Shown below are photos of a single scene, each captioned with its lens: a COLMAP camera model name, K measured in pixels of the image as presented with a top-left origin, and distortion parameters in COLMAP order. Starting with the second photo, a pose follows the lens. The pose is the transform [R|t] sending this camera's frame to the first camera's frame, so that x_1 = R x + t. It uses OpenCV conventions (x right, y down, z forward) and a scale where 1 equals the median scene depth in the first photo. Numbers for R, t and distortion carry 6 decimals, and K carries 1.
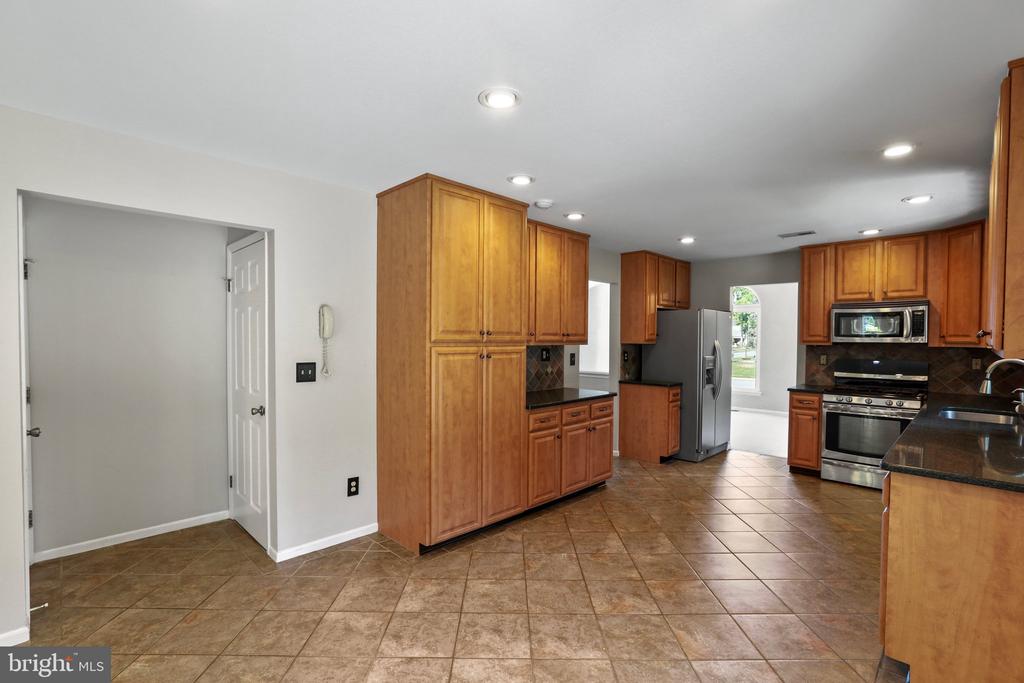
lens RADIAL K [[471.6, 0, 509.6], [0, 471.6, 338.3], [0, 0, 1]] dist [-0.042411, 0.020502]
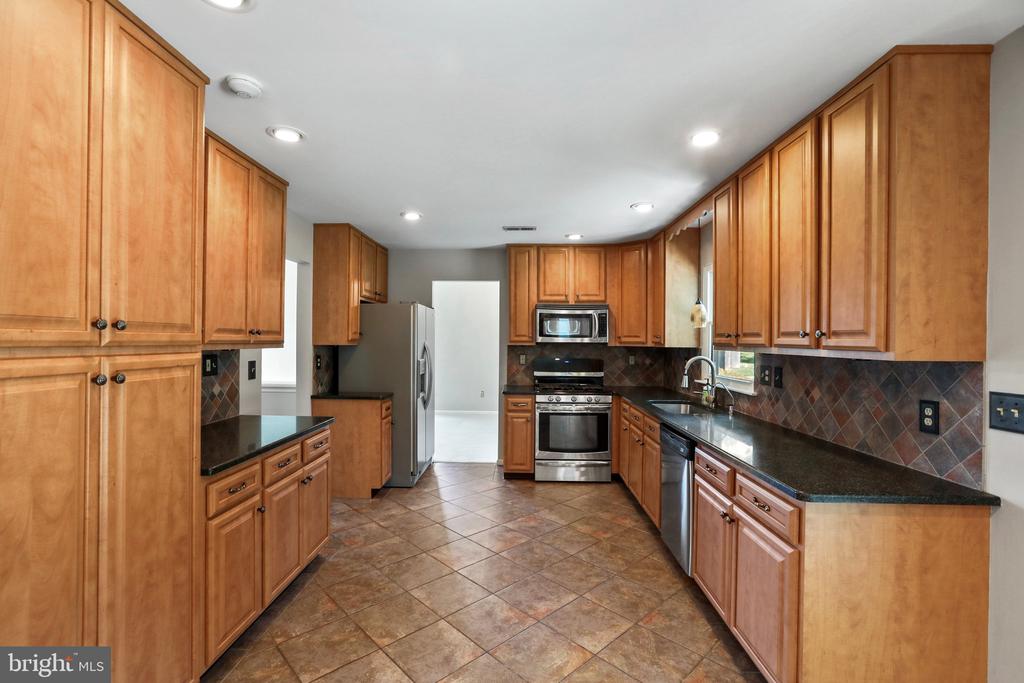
lens RADIAL K [[471.6, 0, 509.6], [0, 471.6, 338.3], [0, 0, 1]] dist [-0.042411, 0.020502]
pose [[0.731406, 0.001941, 0.681939, -0.051407], [-0.002120, 0.999998, -0.000574, 0.000364], [-0.681938, -0.001026, 0.731409, 0.325375]]
